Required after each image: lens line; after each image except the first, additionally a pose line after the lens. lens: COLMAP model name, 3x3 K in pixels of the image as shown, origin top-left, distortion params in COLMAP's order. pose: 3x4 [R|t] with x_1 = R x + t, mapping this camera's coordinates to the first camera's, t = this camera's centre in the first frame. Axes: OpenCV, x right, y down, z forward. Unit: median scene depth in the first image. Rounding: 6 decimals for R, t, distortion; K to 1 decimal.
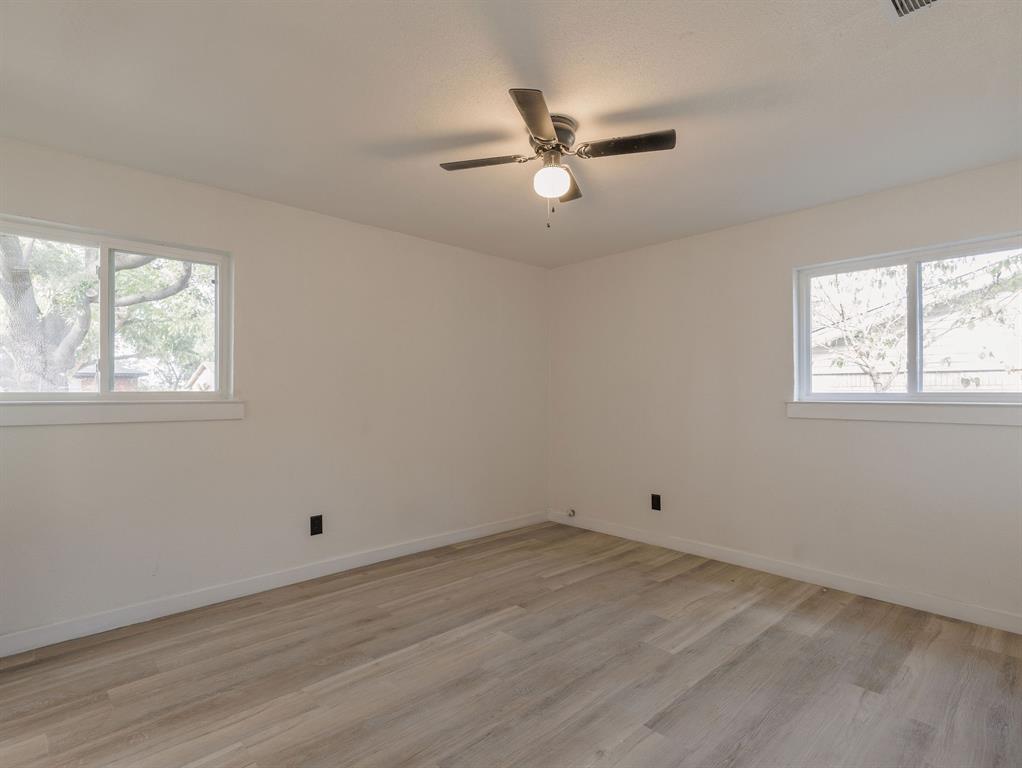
lens RADIAL K [[514.9, 0, 526.0], [0, 514.9, 387.3], [0, 0, 1]] dist [0.010157, -0.000833]
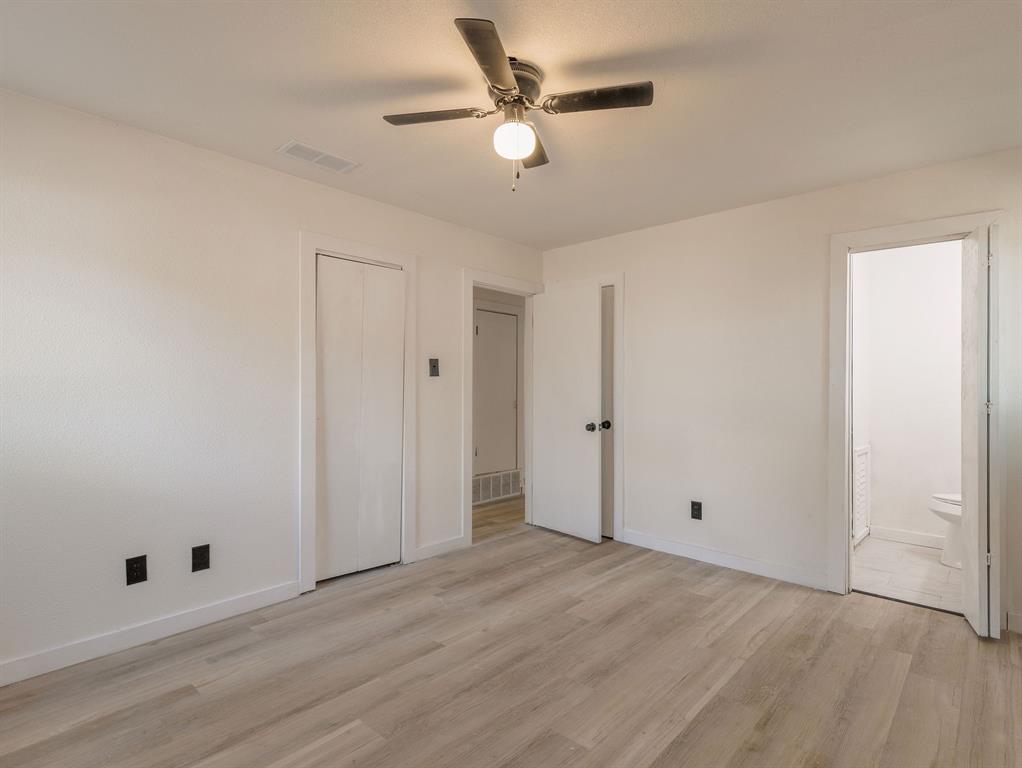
lens RADIAL K [[514.9, 0, 526.0], [0, 514.9, 387.3], [0, 0, 1]] dist [0.010157, -0.000833]
pose [[-0.998961, -0.004679, -0.045334, 0.072532], [-0.004088, 0.999905, -0.013131, 0.020846], [0.045391, -0.012932, -0.998886, 1.901422]]
